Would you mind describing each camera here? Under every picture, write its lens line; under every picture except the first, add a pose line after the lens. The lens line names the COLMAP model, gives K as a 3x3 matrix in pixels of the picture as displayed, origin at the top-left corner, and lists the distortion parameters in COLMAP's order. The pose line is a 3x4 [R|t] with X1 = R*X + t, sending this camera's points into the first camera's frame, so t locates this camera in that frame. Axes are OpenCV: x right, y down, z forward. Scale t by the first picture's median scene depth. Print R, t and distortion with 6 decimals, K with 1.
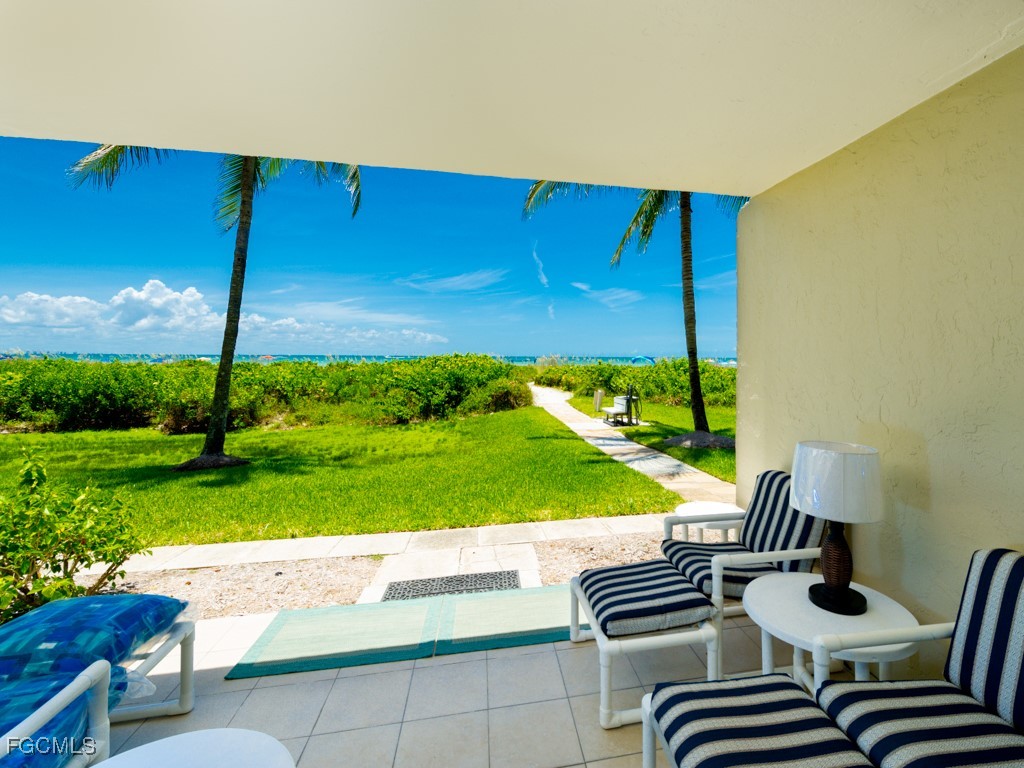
lens RADIAL K [[441.1, 0, 511.2], [0, 441.1, 373.6], [0, 0, 1]] dist [0.000768, 0.000167]
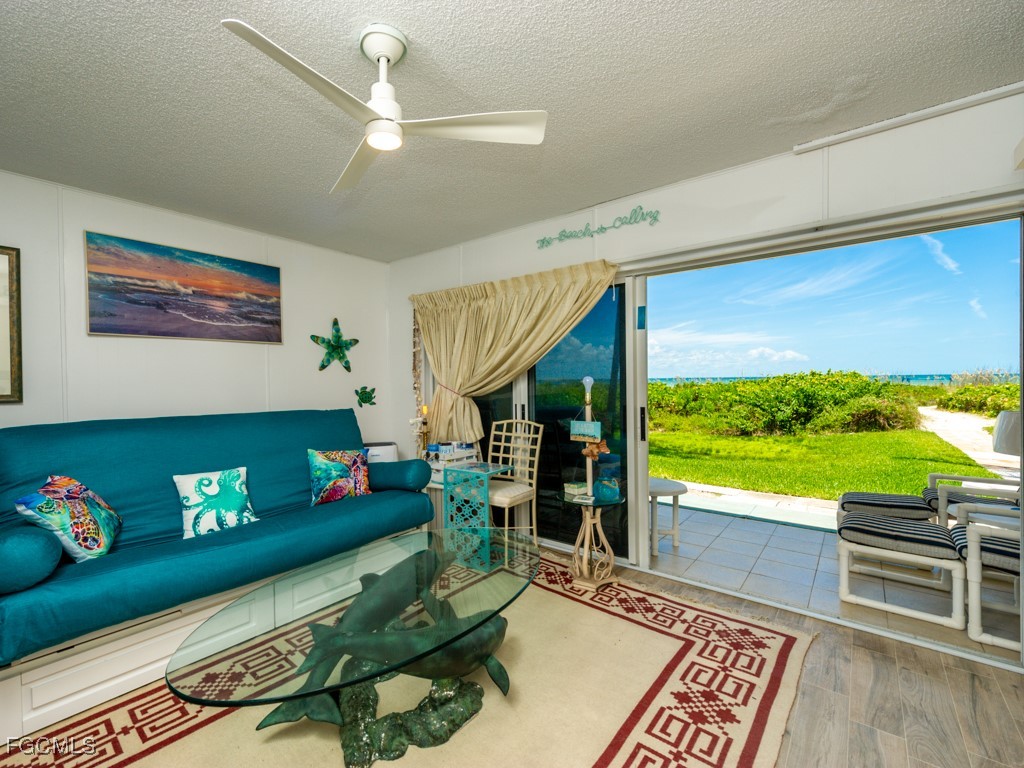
lens RADIAL K [[441.1, 0, 511.4], [0, 441.1, 383.3], [0, 0, 1]] dist [0.000768, 0.000167]
pose [[0.736754, -0.015498, -0.675983, 0.060657], [-0.005581, 0.999564, -0.028999, 0.016462], [0.676138, 0.025138, 0.736346, -0.182451]]
